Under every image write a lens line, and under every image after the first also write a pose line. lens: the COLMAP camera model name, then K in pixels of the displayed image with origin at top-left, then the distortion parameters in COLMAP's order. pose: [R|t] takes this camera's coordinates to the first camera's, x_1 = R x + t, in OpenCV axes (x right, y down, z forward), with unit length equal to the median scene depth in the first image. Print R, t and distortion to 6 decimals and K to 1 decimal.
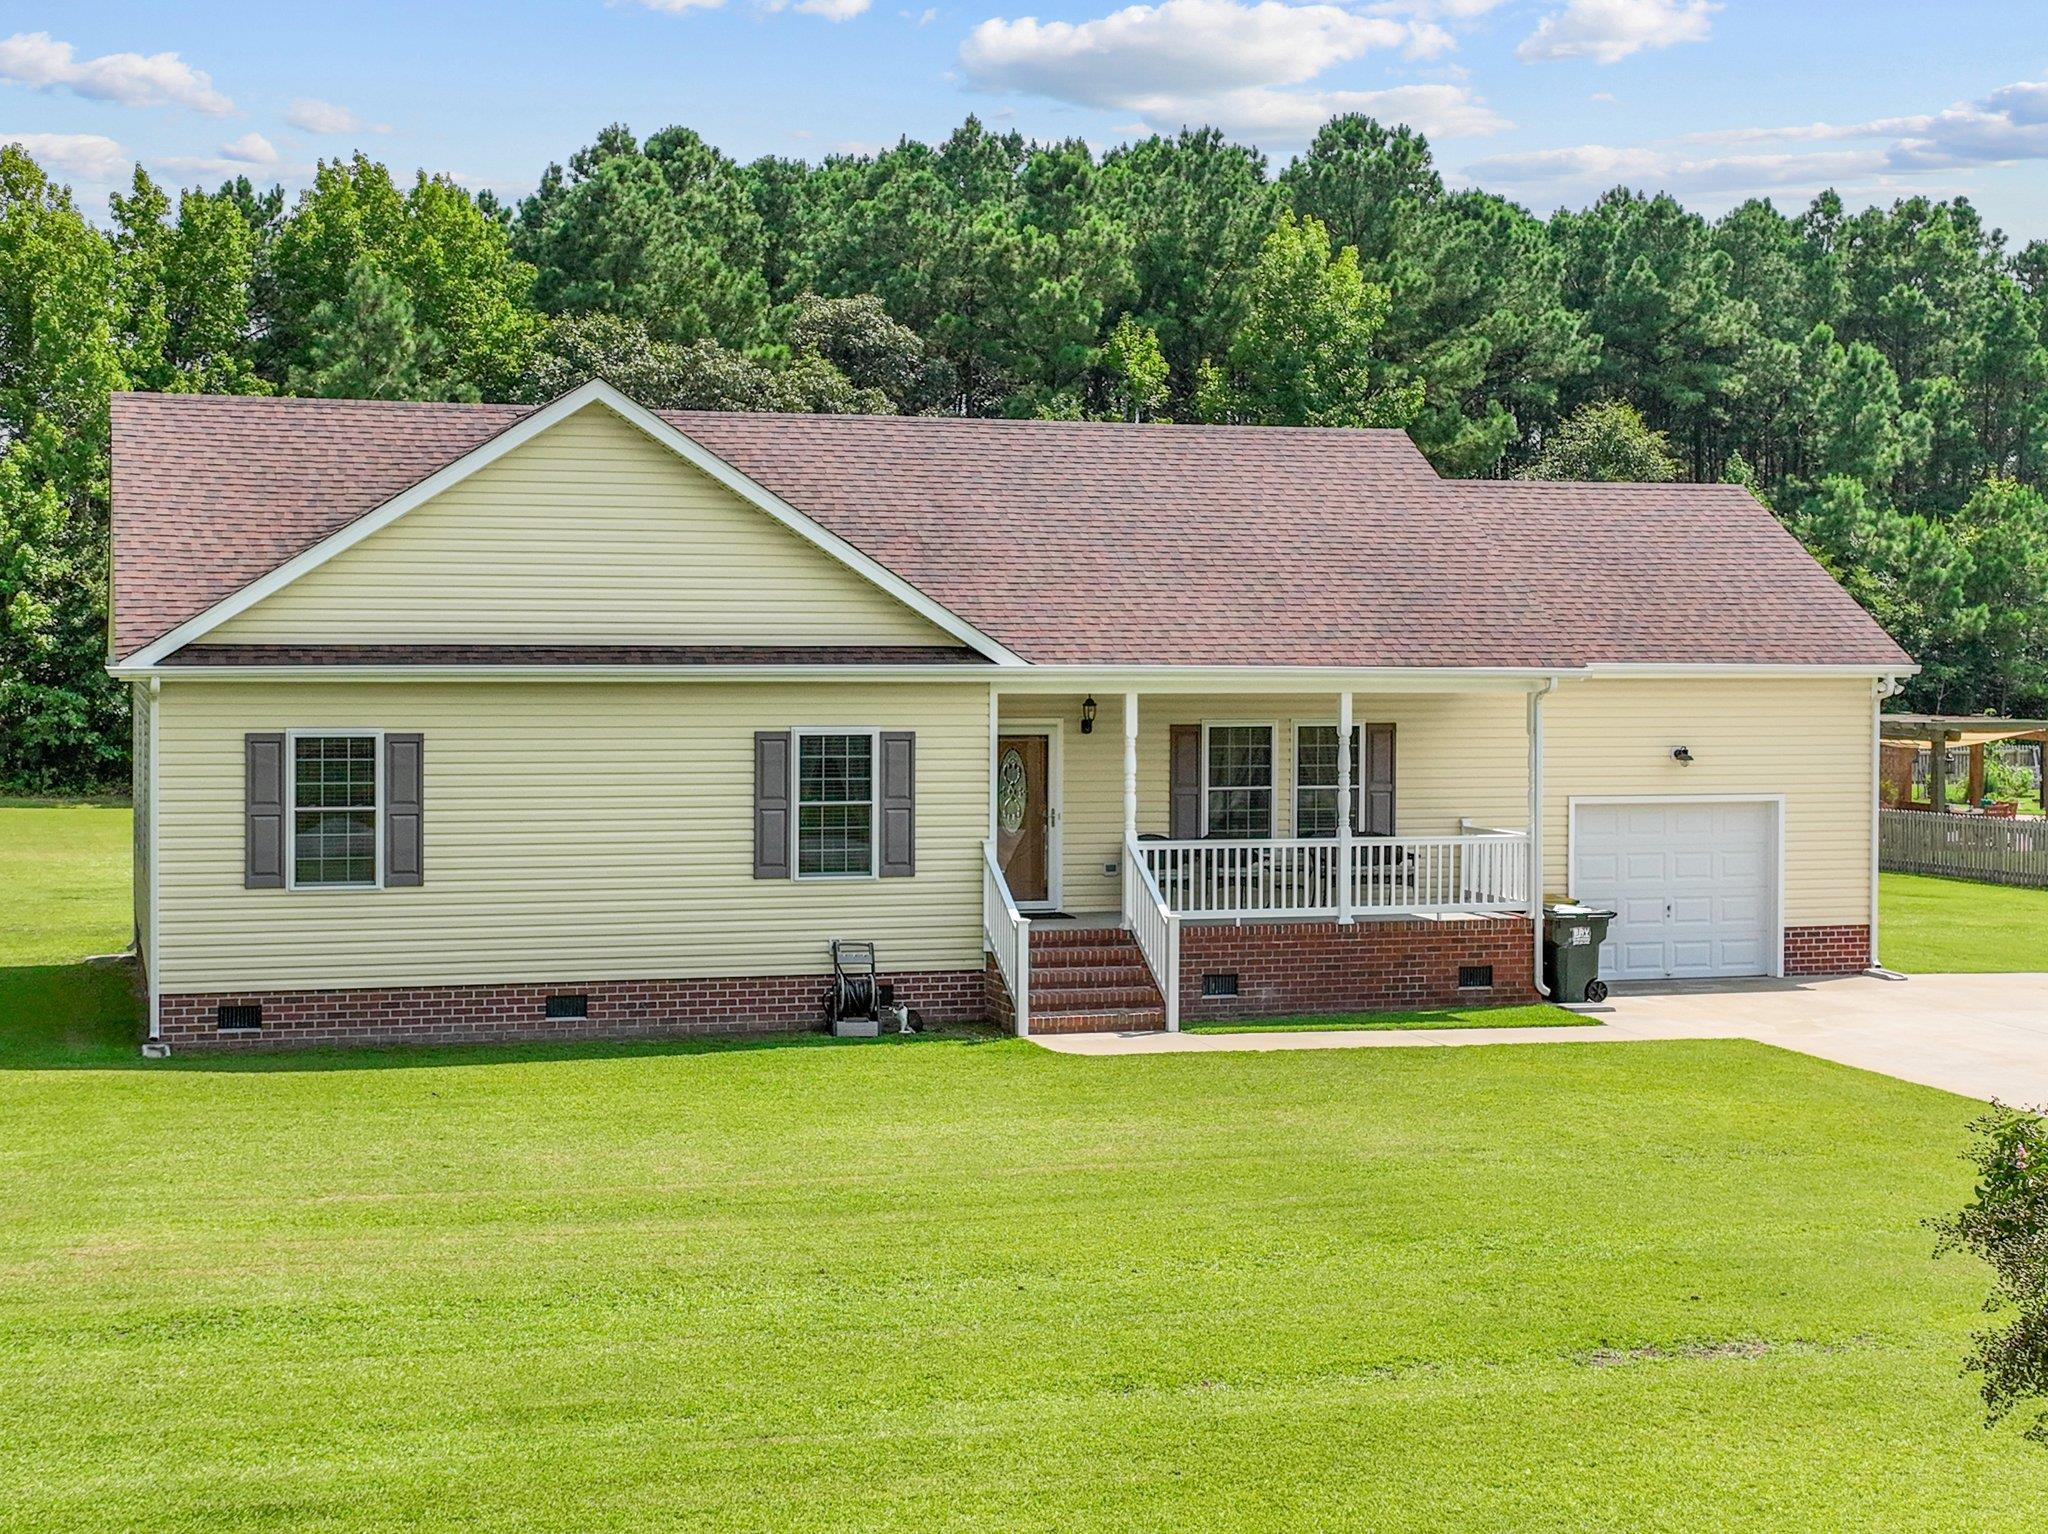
lens RADIAL K [[2985.0, 0, 1030.8], [0, 2985.0, 685.3], [0, 0, 1]] dist [0.010603, -0.009436]
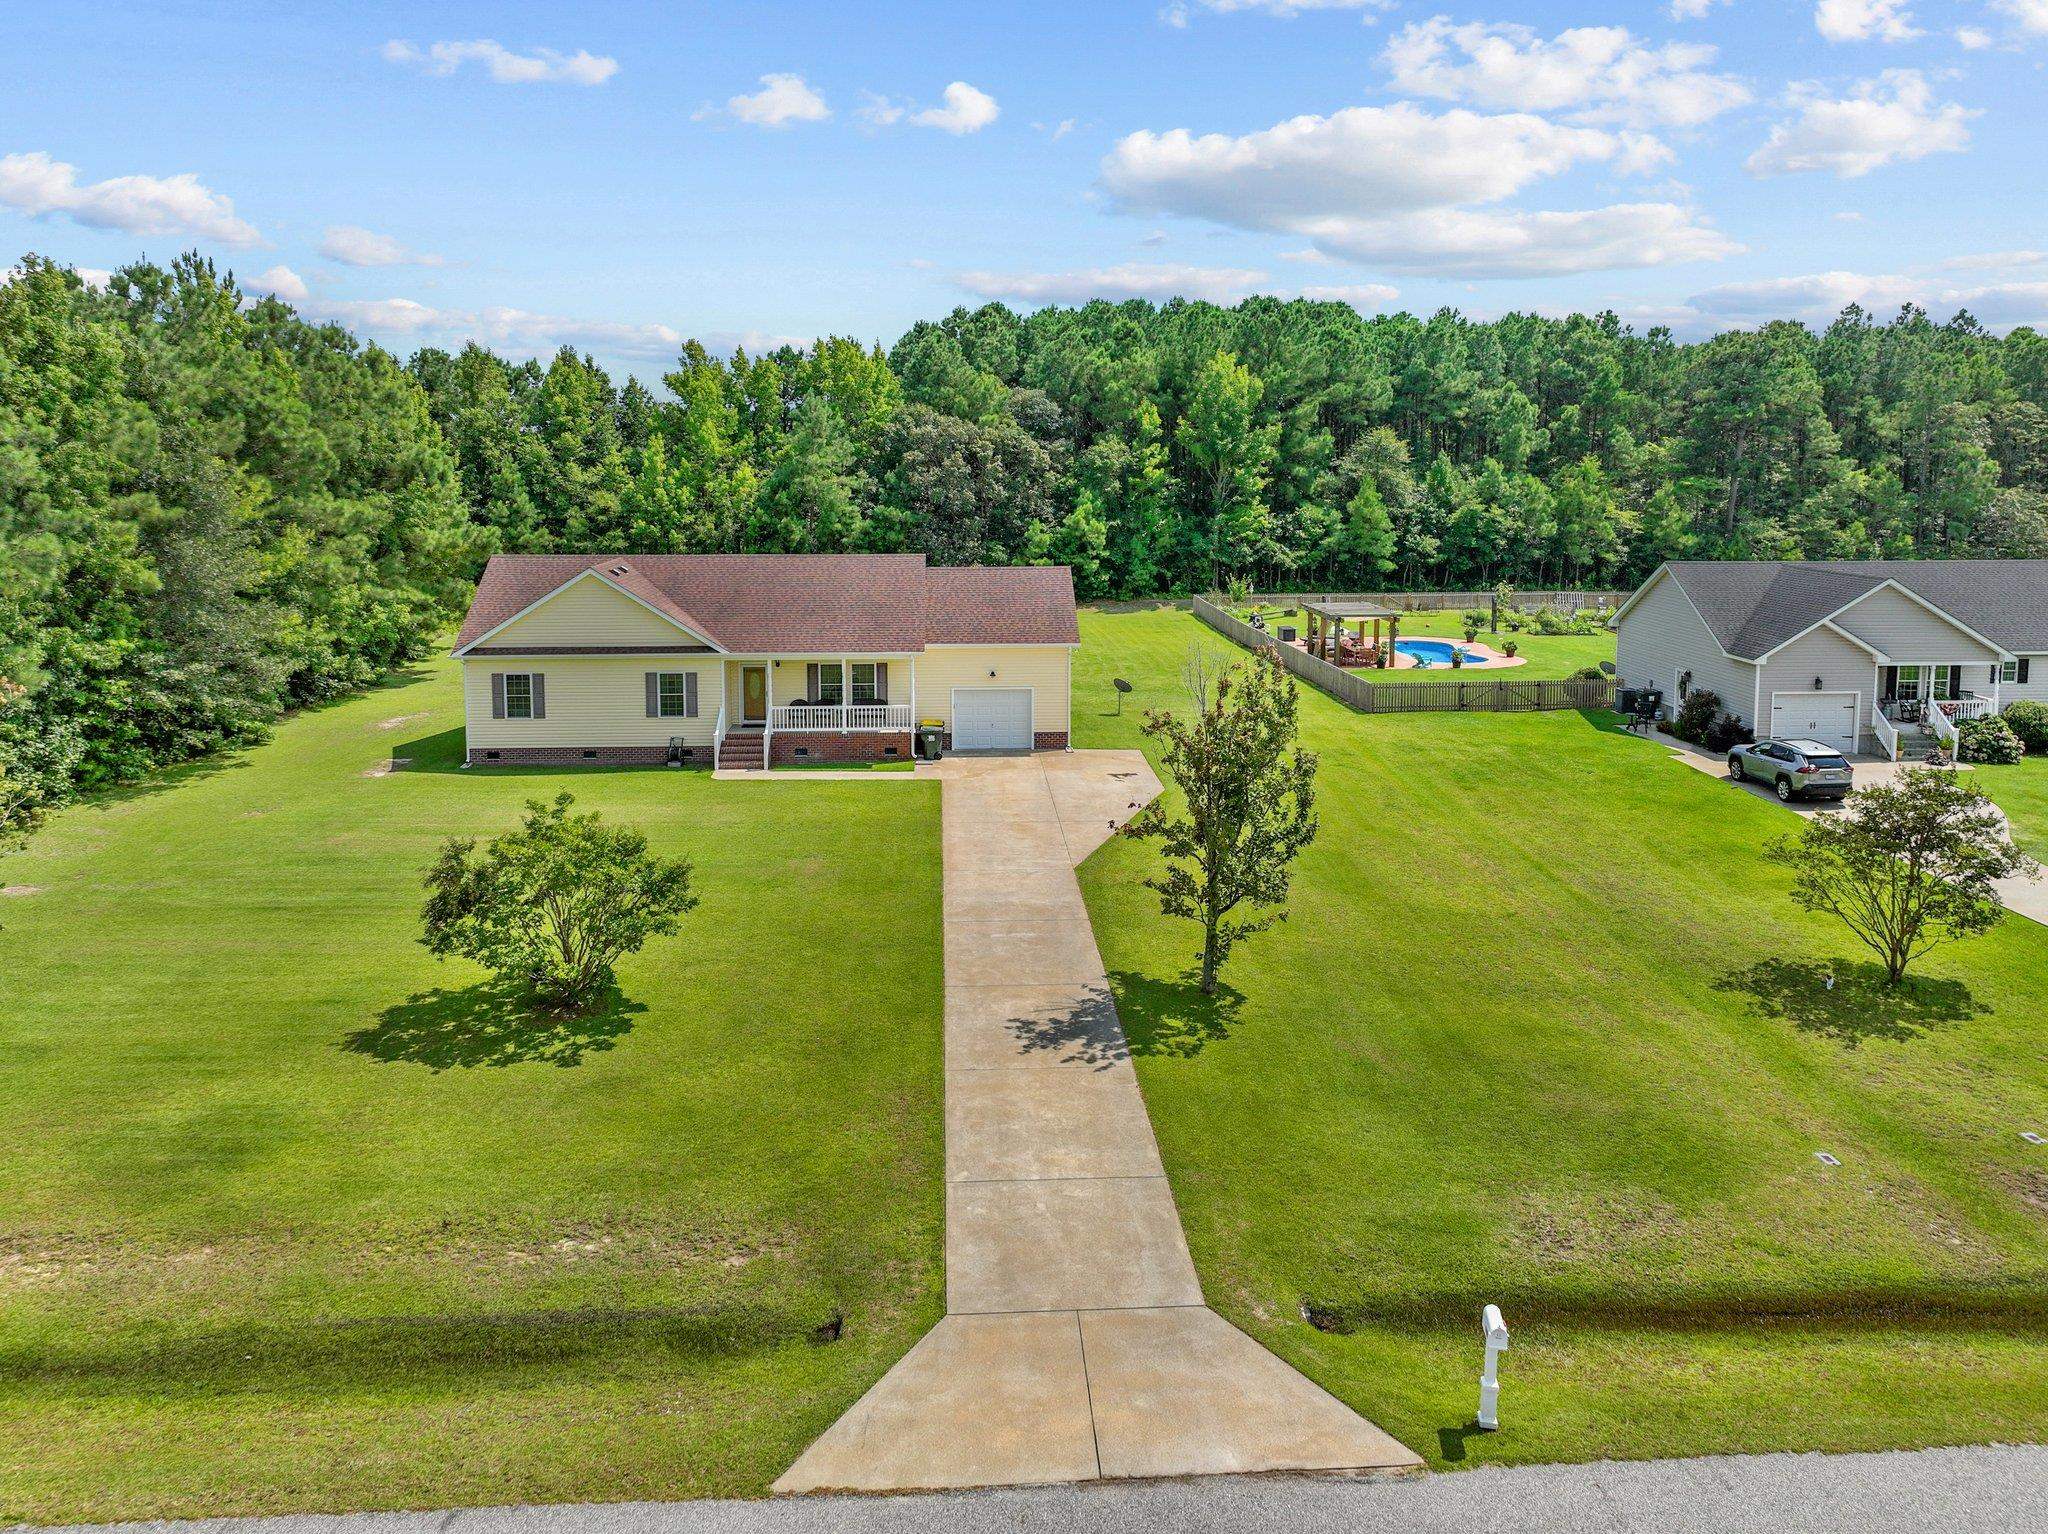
lens RADIAL K [[1509.4, 0, 1031.1], [0, 1509.4, 595.8], [0, 0, 1]] dist [0.005382, -0.001921]
pose [[0.969923, 0.018904, -0.242675, 0.601940], [0.000587, 0.996795, 0.079995, -0.168418], [0.243409, -0.077731, 0.966804, -0.409891]]
